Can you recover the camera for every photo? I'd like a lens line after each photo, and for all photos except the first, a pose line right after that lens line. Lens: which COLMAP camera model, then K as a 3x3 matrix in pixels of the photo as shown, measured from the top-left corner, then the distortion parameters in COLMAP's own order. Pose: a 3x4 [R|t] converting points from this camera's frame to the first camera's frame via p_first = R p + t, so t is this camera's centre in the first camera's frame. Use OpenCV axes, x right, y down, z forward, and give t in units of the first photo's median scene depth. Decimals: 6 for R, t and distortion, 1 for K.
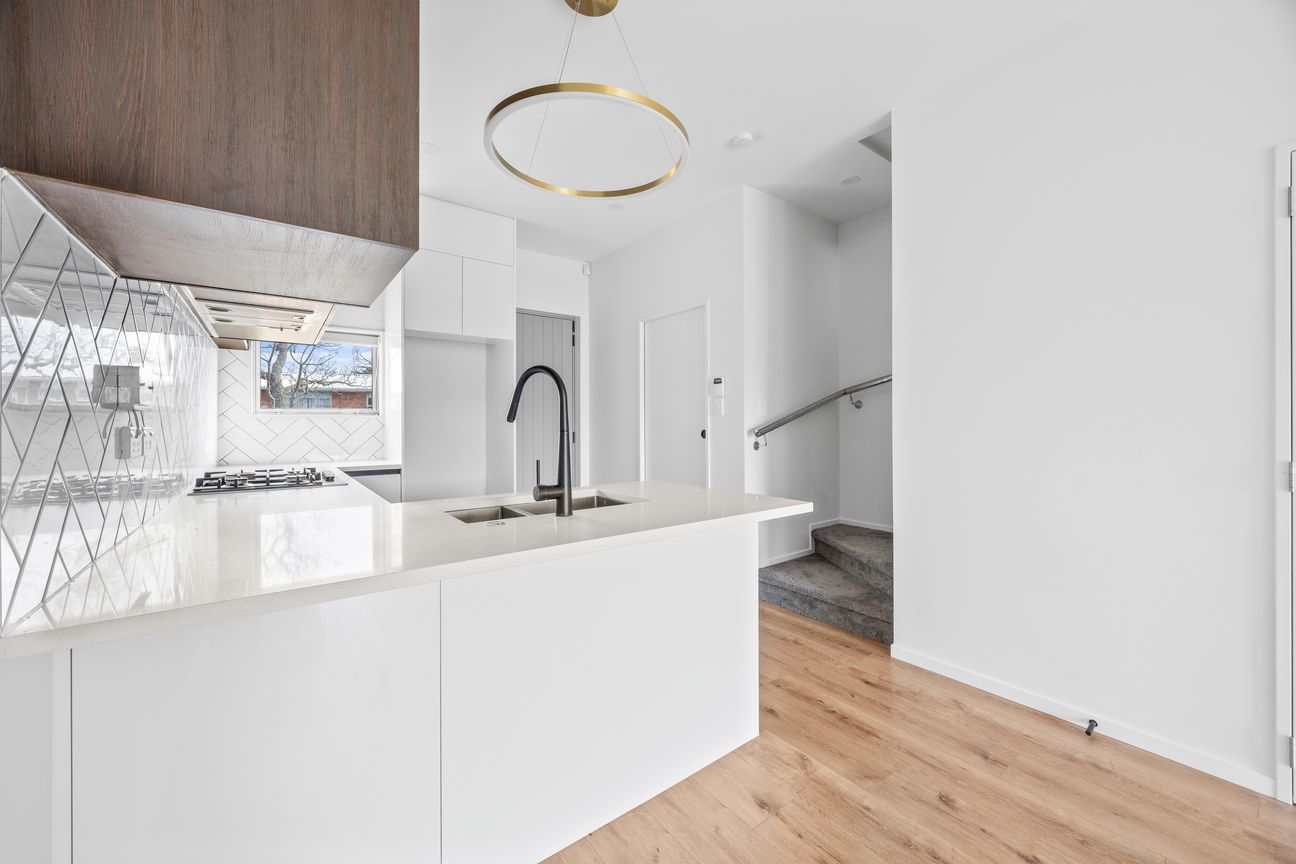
lens RADIAL K [[499.6, 0, 657.9], [0, 499.6, 421.4], [0, 0, 1]] dist [-0.009587, 0.000173]
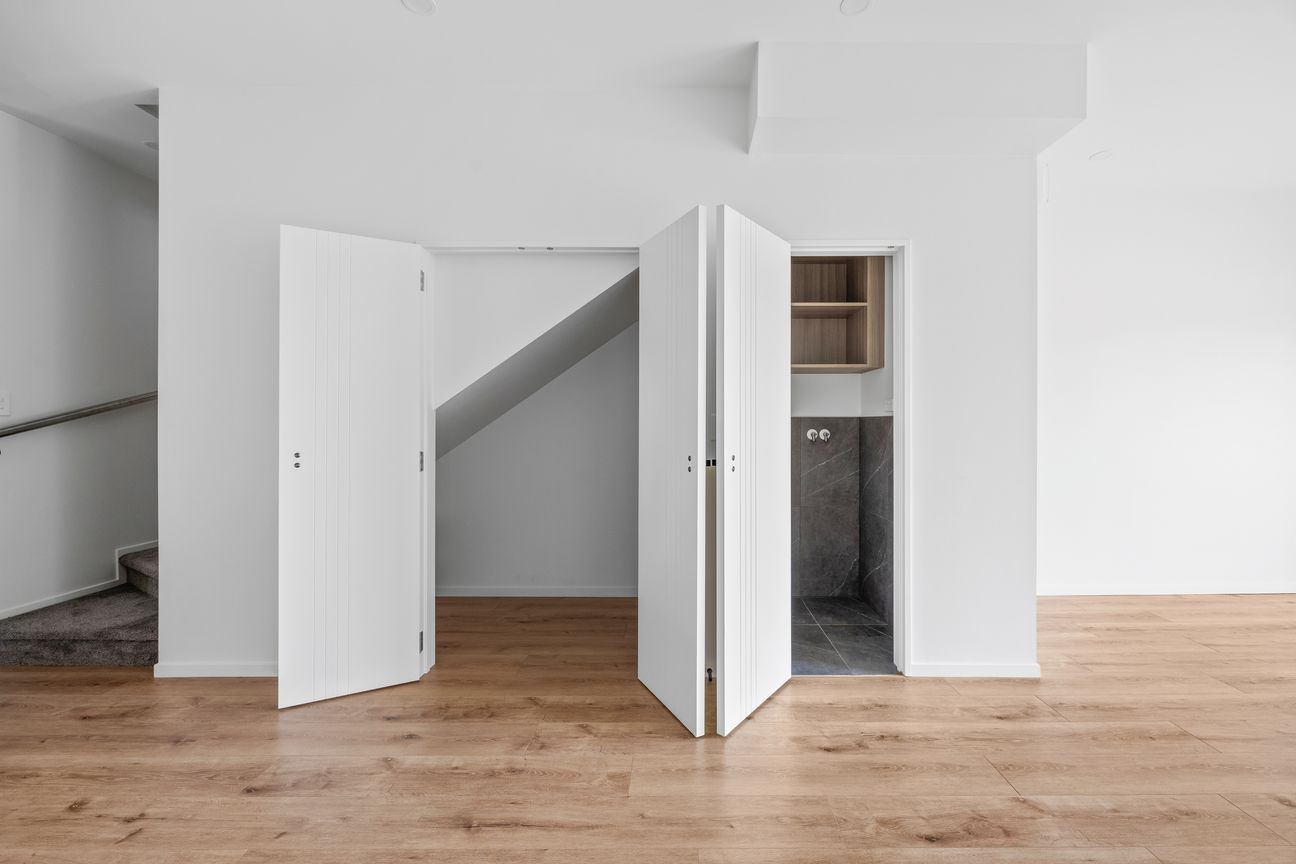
lens RADIAL K [[499.6, 0, 655.9], [0, 499.6, 425.4], [0, 0, 1]] dist [-0.009587, 0.000173]
pose [[0.601043, -0.008850, 0.799168, 0.267302], [-0.000986, 0.999930, 0.011815, -0.016506], [-0.799216, -0.007890, 0.600992, -0.294715]]
